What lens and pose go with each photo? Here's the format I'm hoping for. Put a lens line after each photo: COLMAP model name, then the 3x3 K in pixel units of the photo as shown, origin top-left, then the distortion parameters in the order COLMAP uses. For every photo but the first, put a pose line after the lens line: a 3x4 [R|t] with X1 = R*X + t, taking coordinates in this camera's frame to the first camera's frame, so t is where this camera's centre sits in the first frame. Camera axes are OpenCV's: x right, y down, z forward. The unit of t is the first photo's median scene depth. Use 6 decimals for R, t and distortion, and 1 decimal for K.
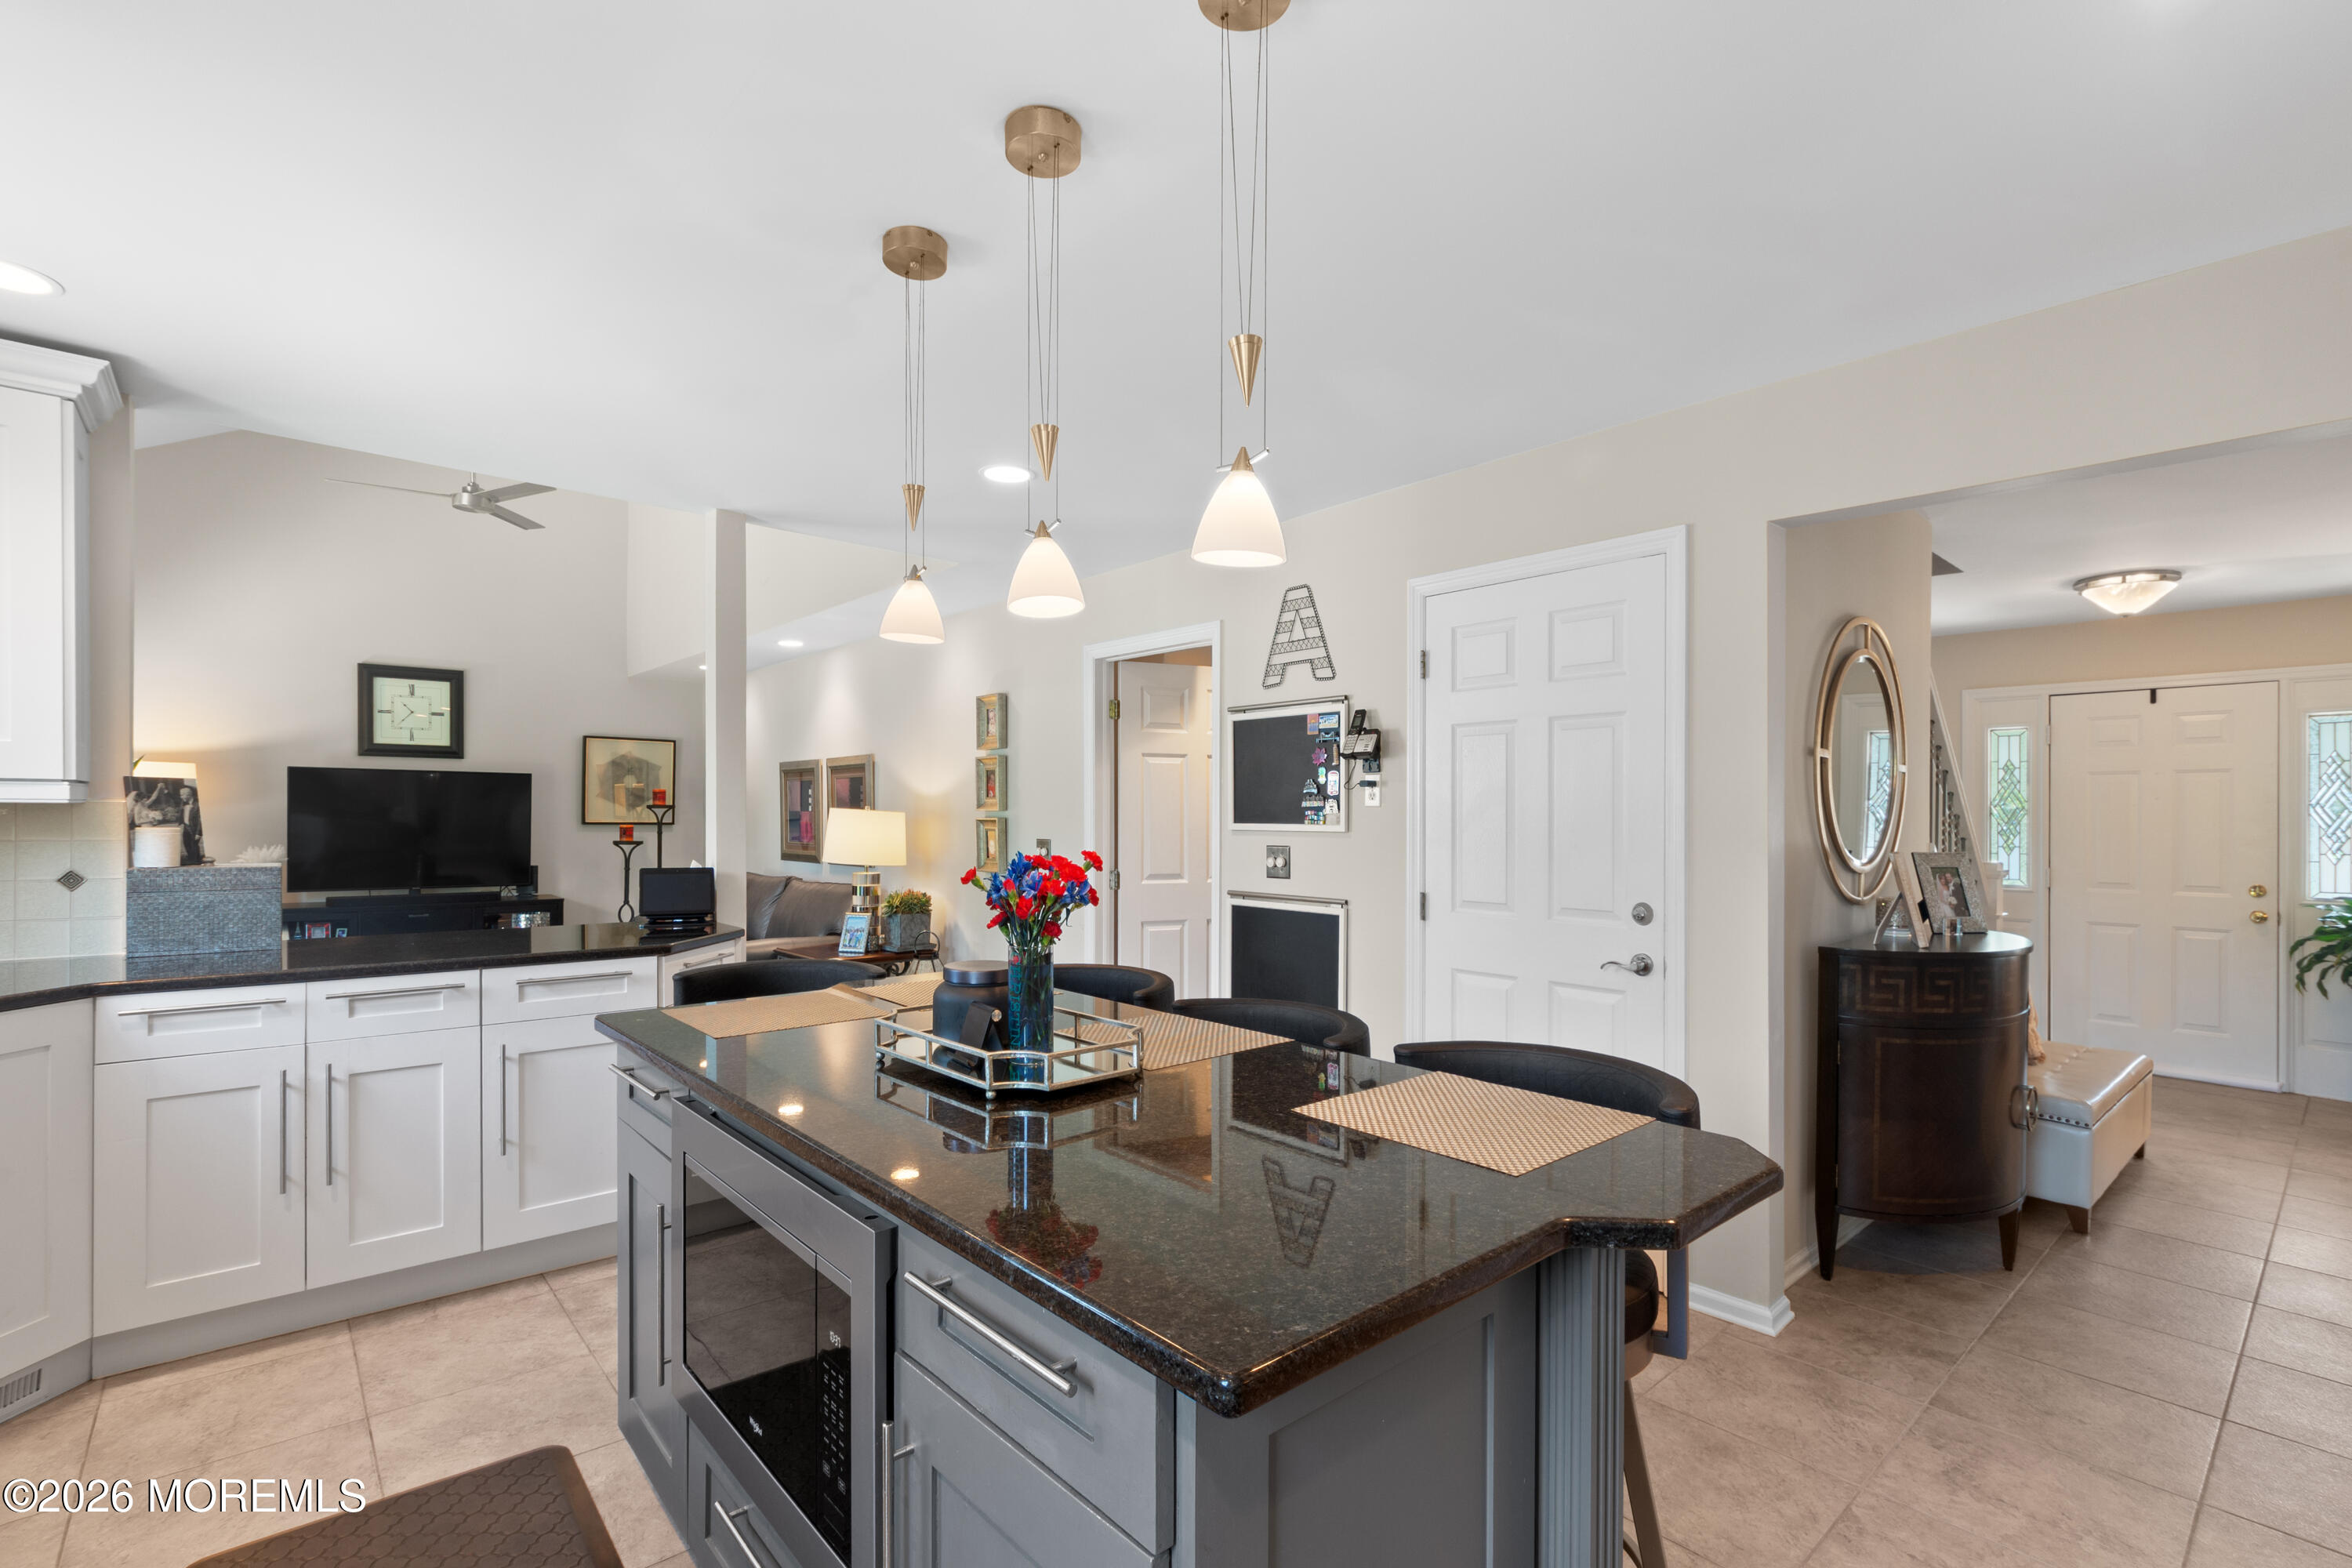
lens RADIAL K [[1060.6, 0, 1242.6], [0, 1060.6, 827.2], [0, 0, 1]] dist [0.001246, -0.000042]
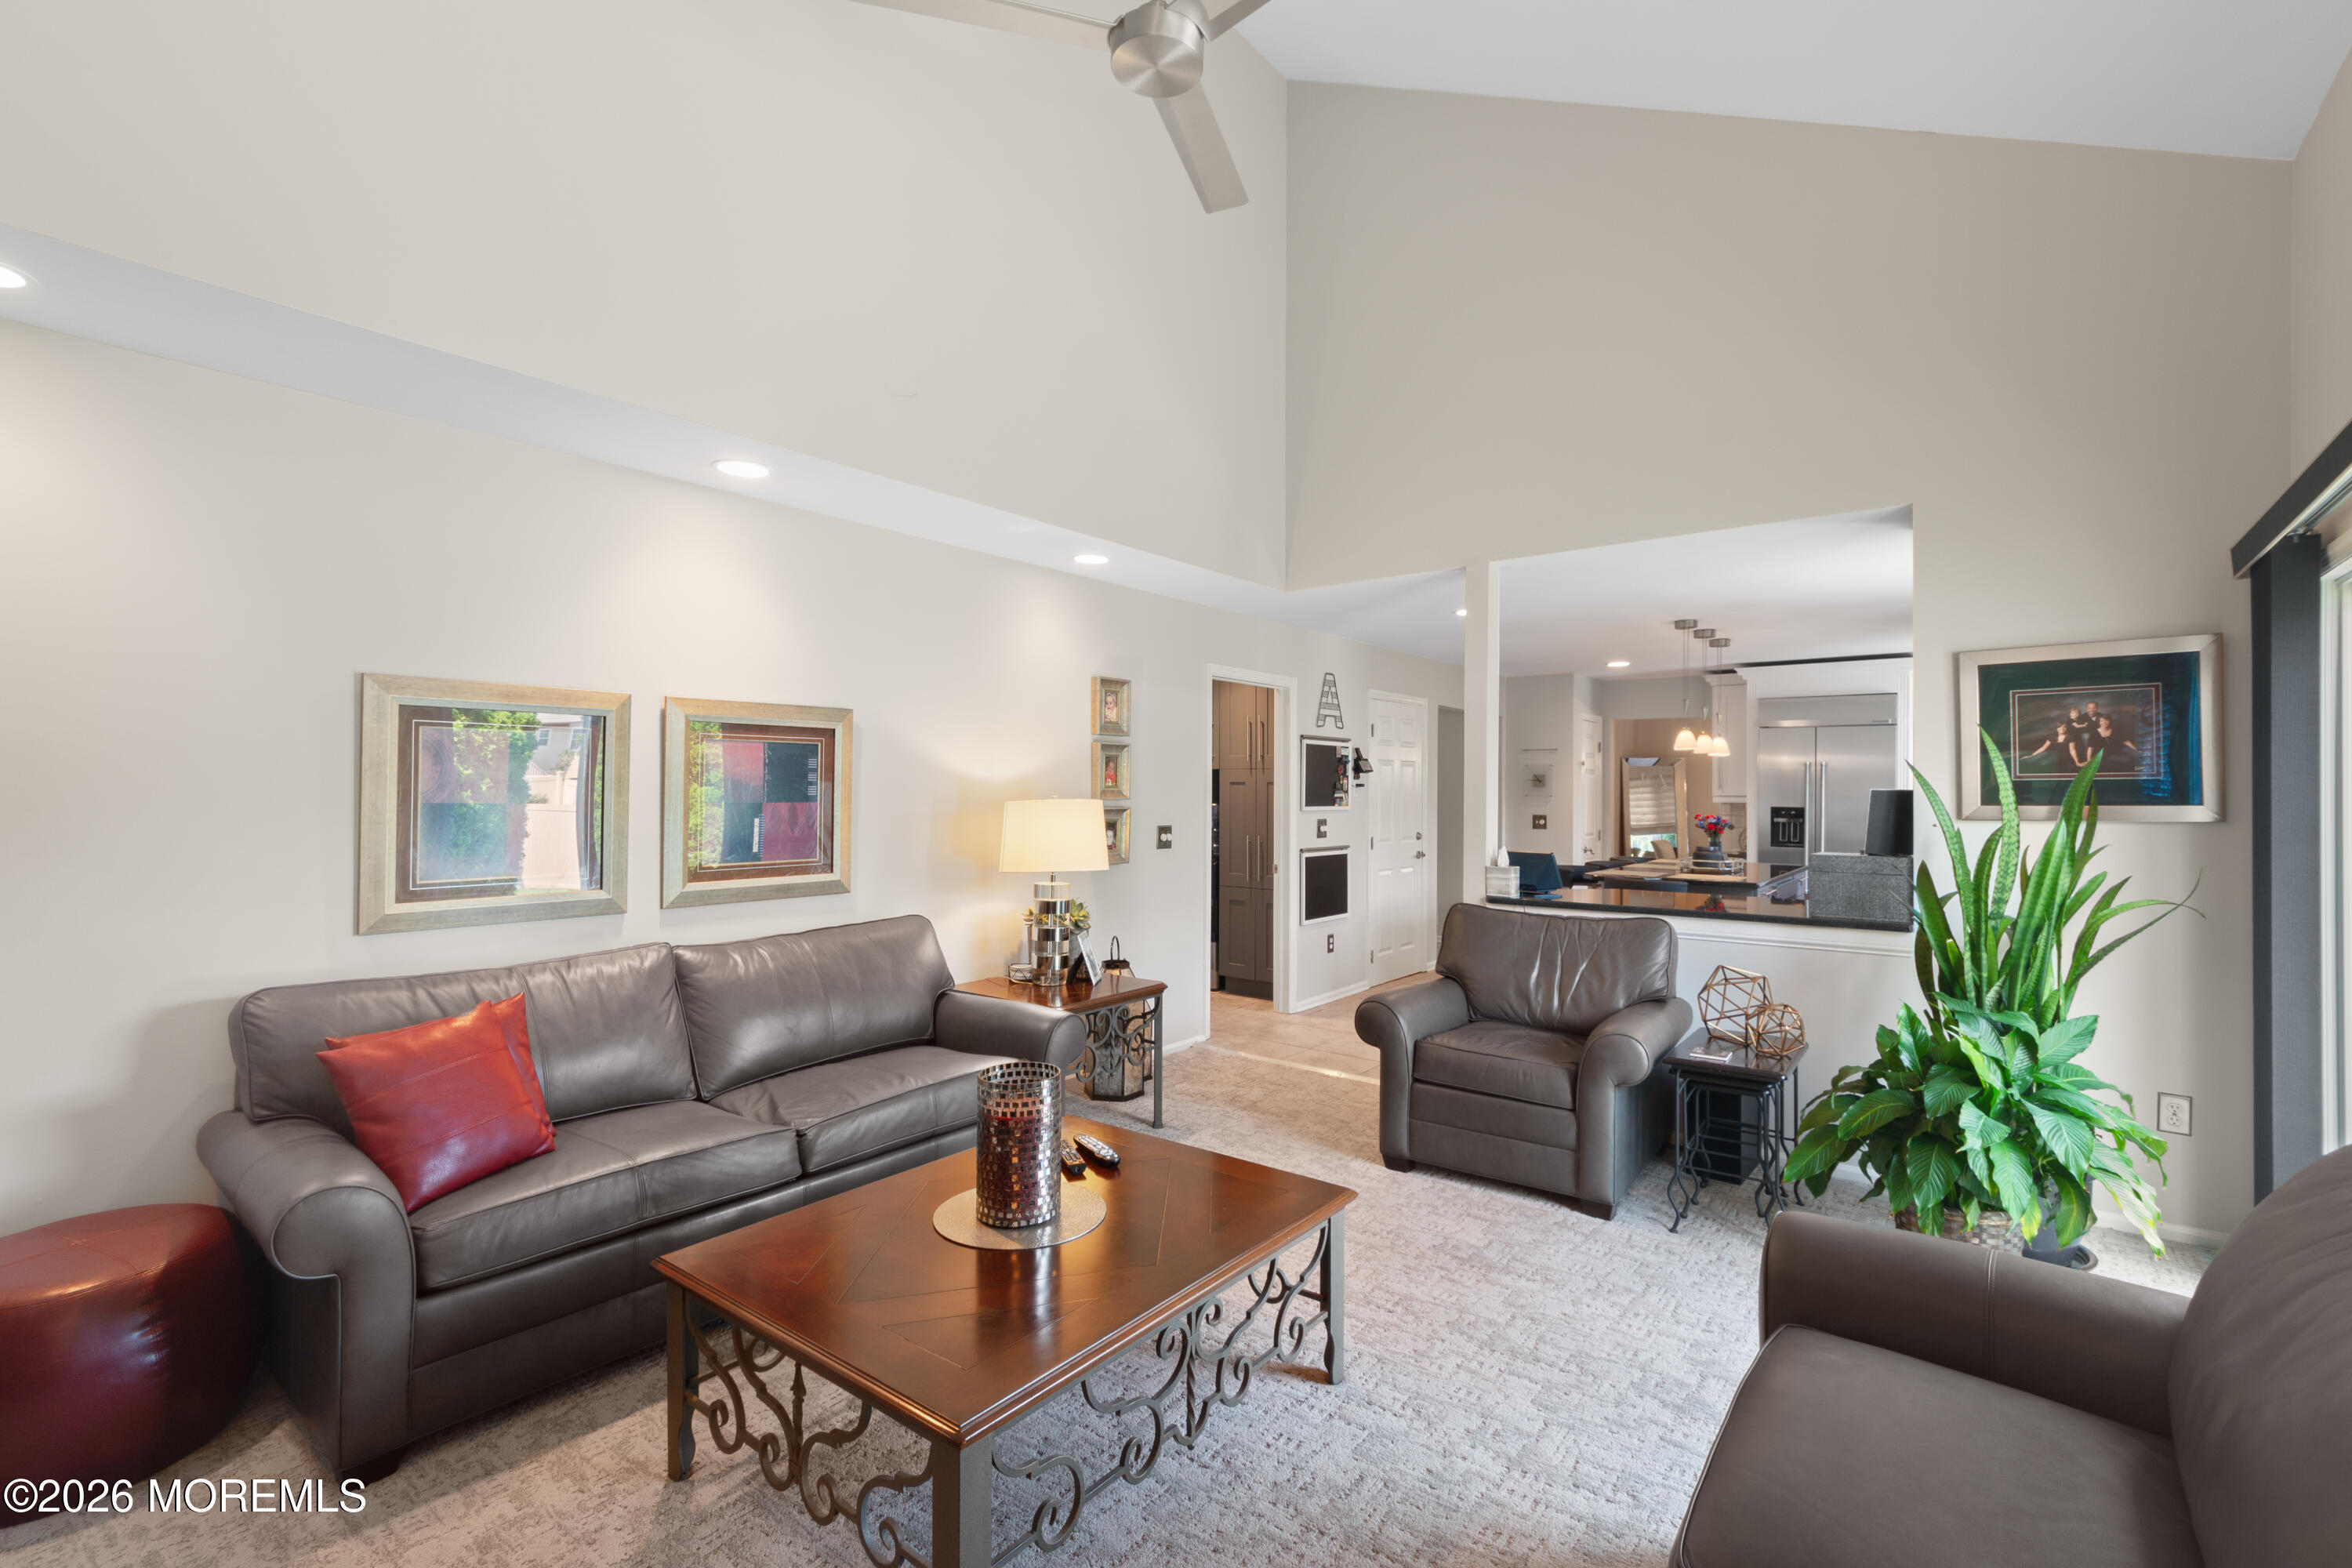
lens RADIAL K [[1060.6, 0, 1178.7], [0, 1060.6, 783.2], [0, 0, 1]] dist [0.001246, -0.000042]
pose [[-0.151524, 0.001864, 0.988452, -1.677855], [0.005580, 0.999984, -0.001030, -0.041436], [-0.988438, 0.005360, -0.151532, 1.523995]]
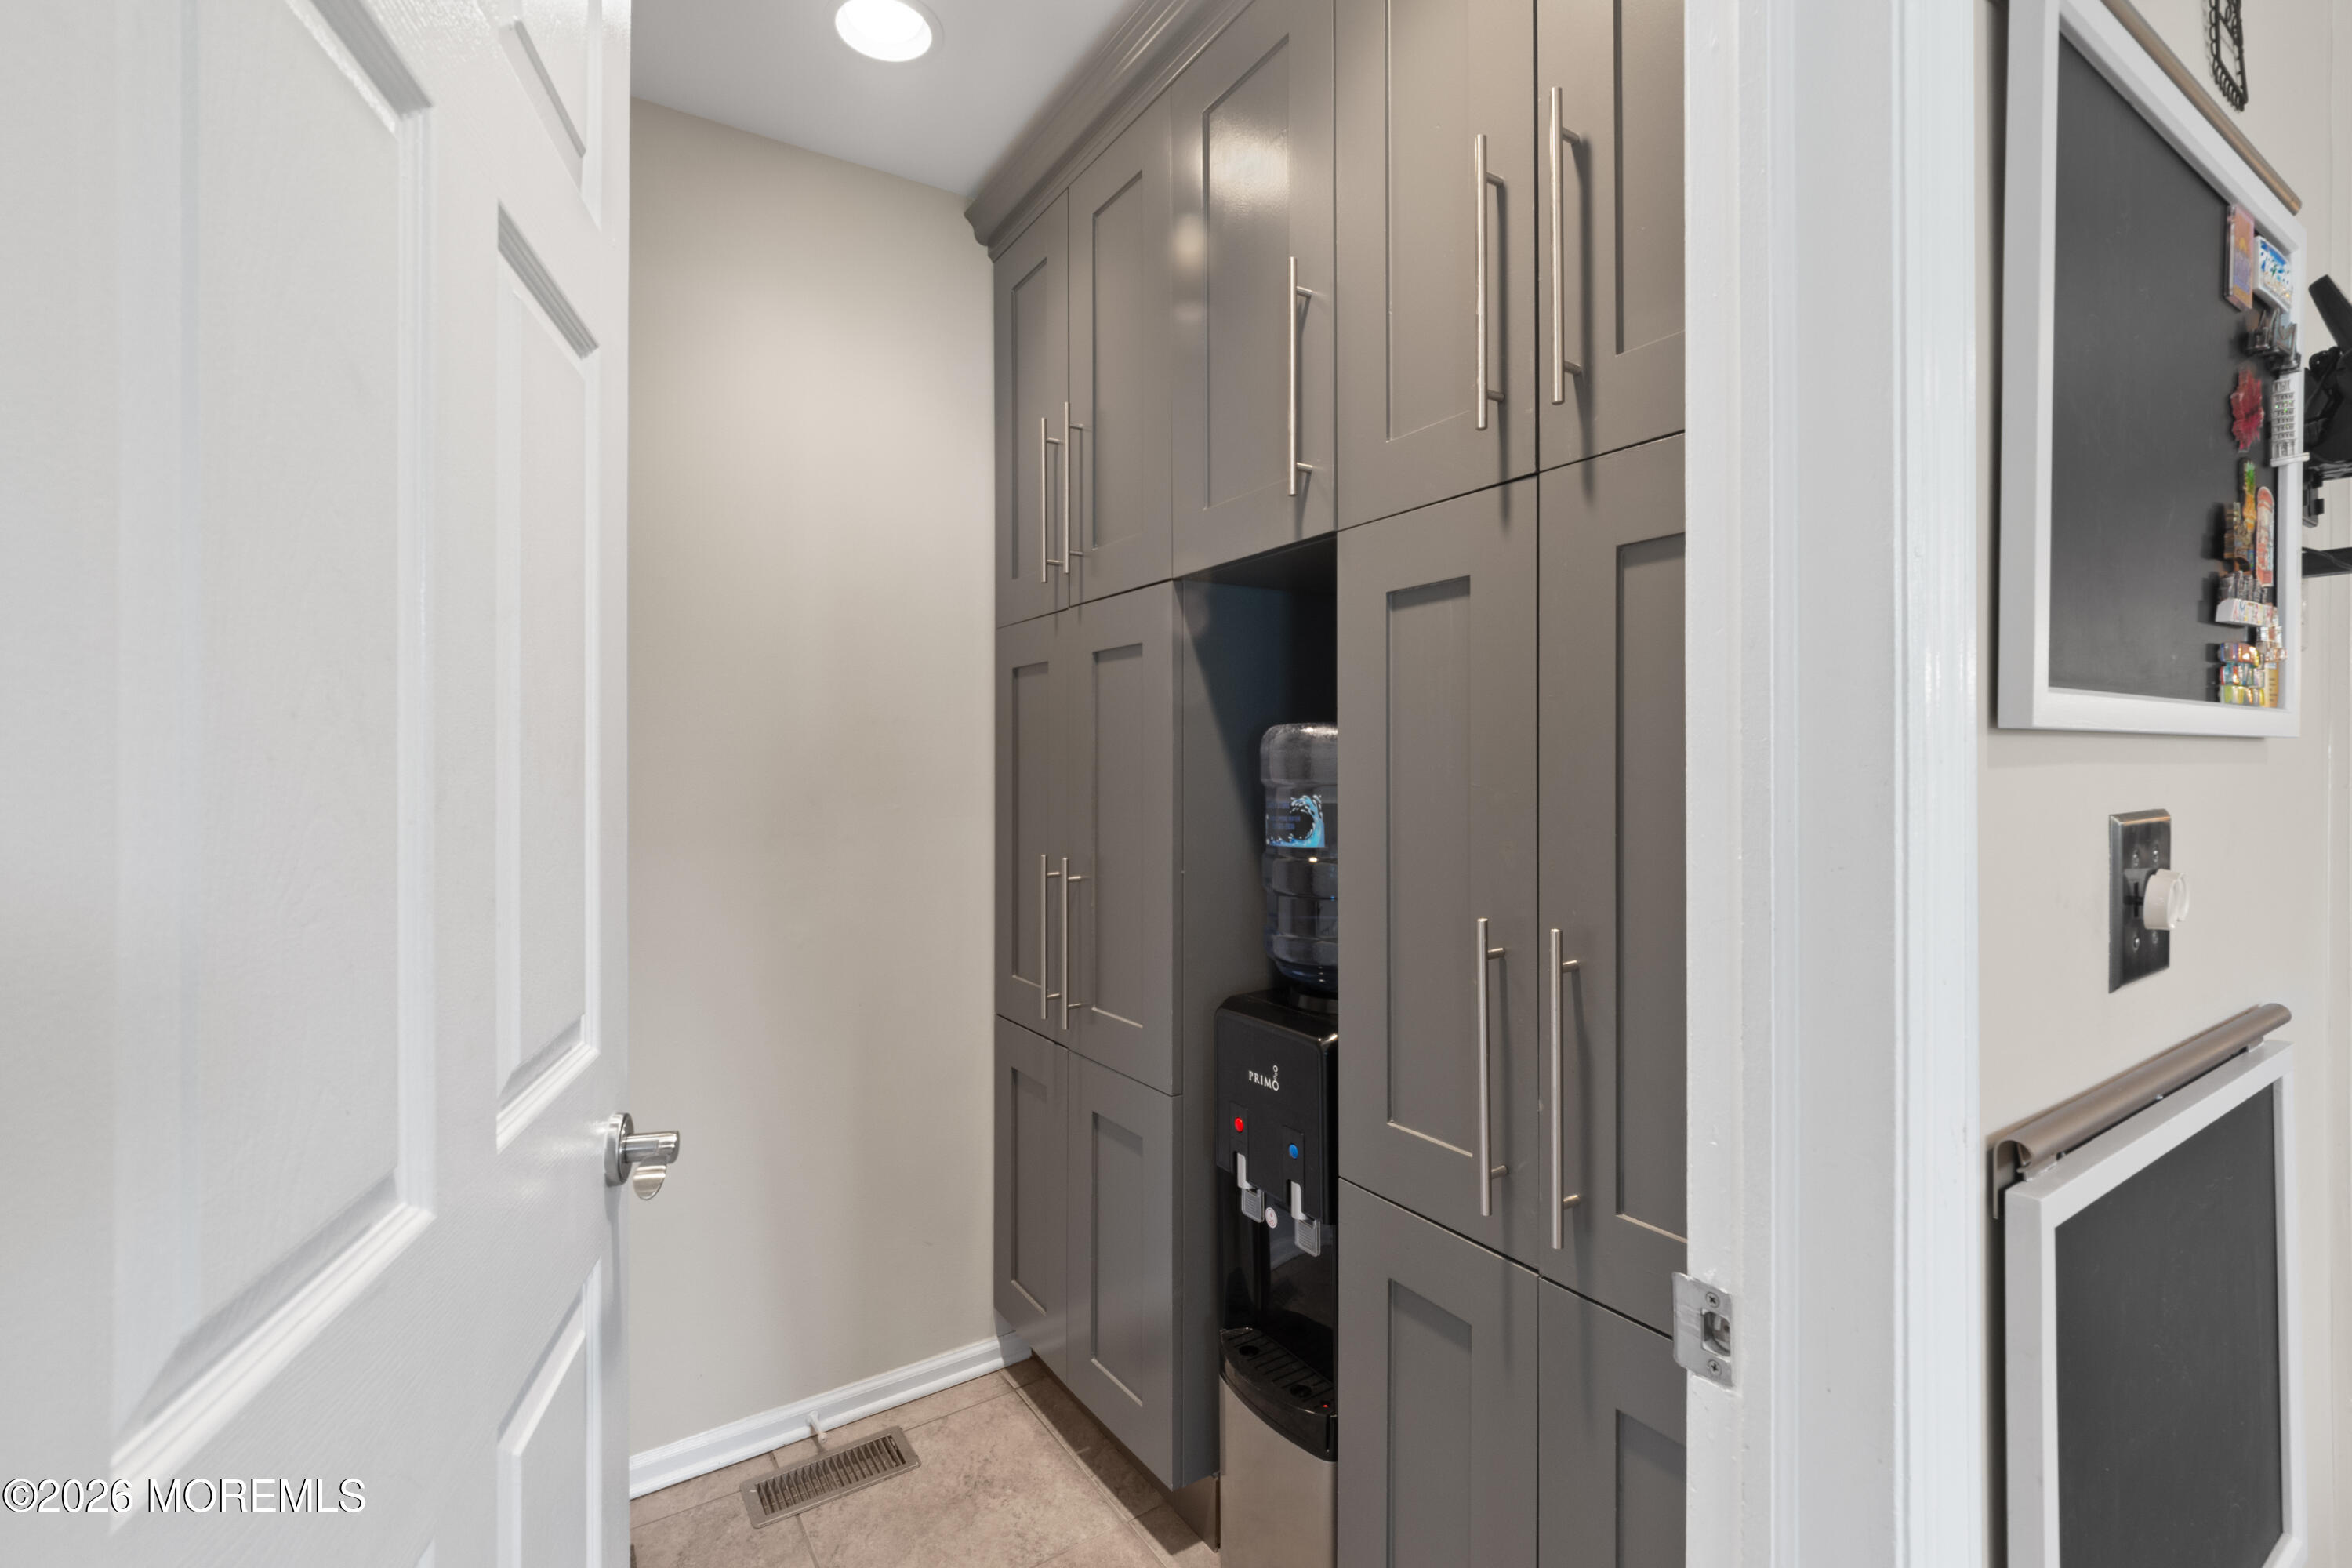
lens RADIAL K [[1060.6, 0, 1174.2], [0, 1060.6, 776.2], [0, 0, 1]] dist [0.001246, -0.000042]
pose [[0.165086, -0.011317, 0.986214, -0.192557], [0.012541, 0.999877, 0.009374, 0.006502], [-0.986199, 0.010820, 0.165208, 1.166293]]
